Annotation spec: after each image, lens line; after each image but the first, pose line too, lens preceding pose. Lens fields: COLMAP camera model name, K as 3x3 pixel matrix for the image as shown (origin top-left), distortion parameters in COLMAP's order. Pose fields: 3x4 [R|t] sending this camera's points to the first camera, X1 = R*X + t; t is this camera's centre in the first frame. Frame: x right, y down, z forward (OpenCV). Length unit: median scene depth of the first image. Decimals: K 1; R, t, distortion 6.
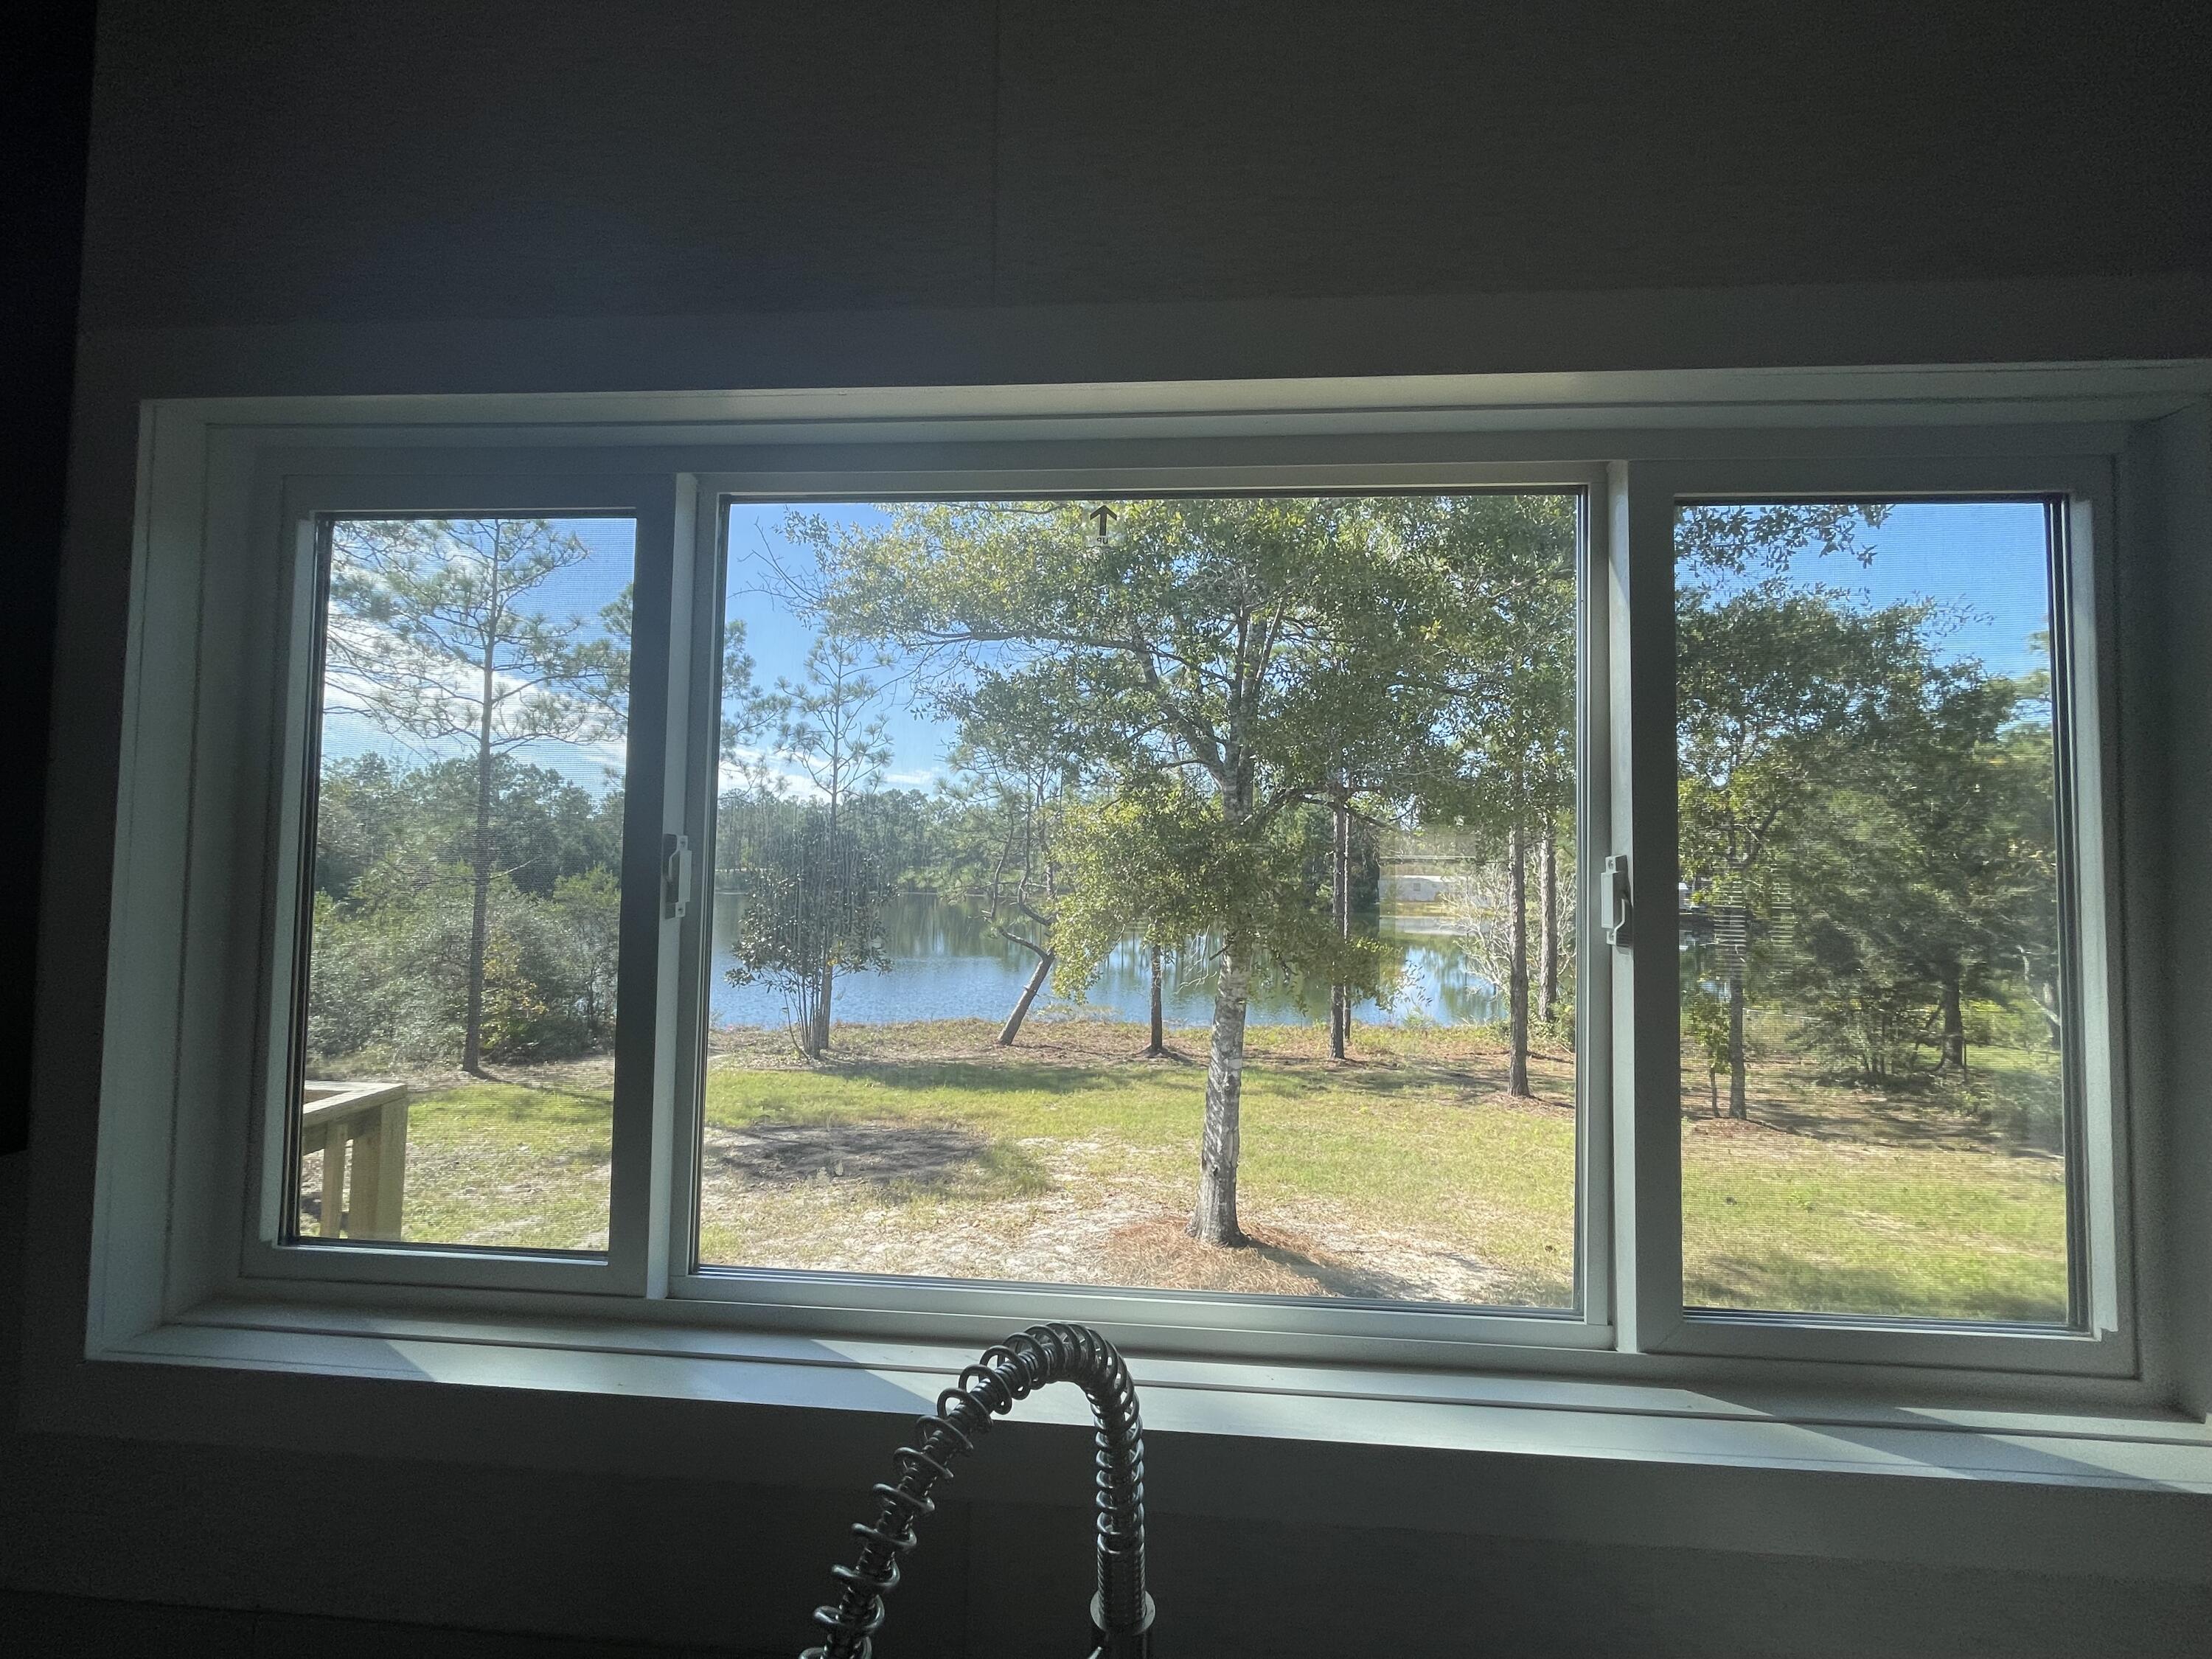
lens RADIAL K [[894.4, 0, 1102.7], [0, 894.4, 835.2], [0, 0, 1]] dist [-0.000627, 0.000016]
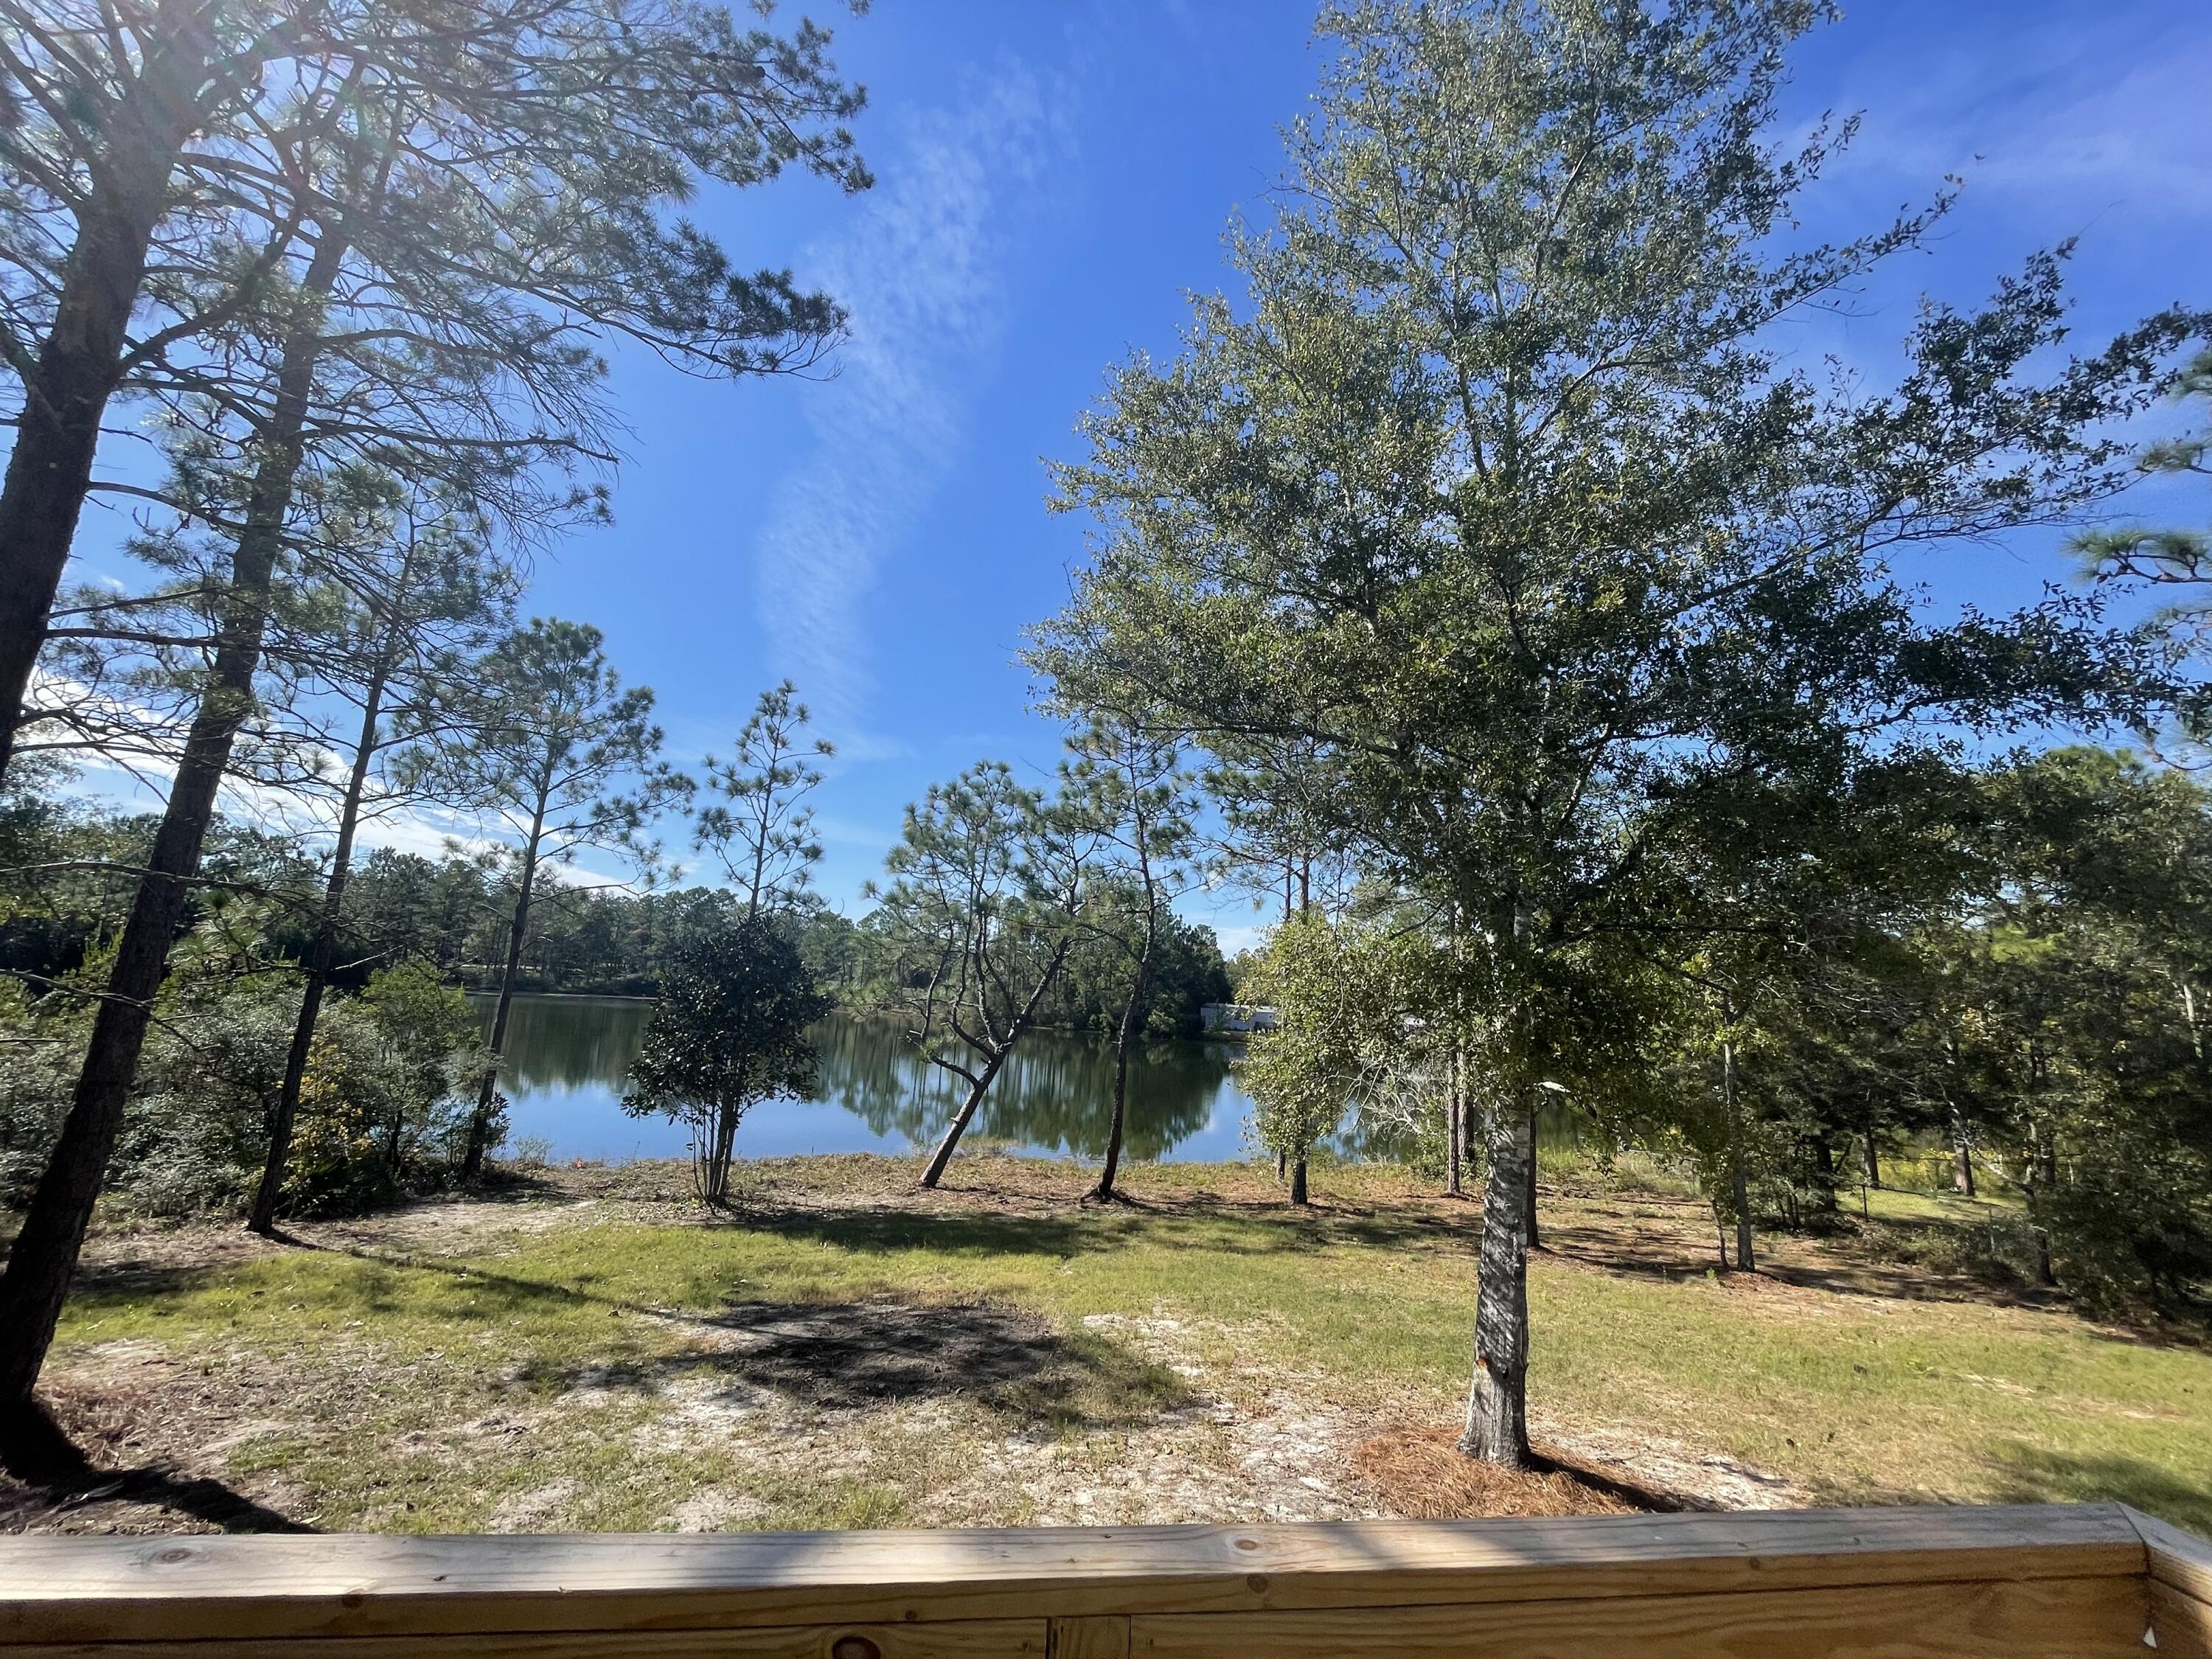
lens RADIAL K [[894.4, 0, 1108.2], [0, 894.4, 828.5], [0, 0, 1]] dist [-0.000627, 0.000016]
pose [[0.974658, 0.082098, 0.208089, -0.154384], [-0.052335, 0.988089, -0.144709, 0.003364], [-0.217491, 0.130151, 0.967346, 0.066608]]
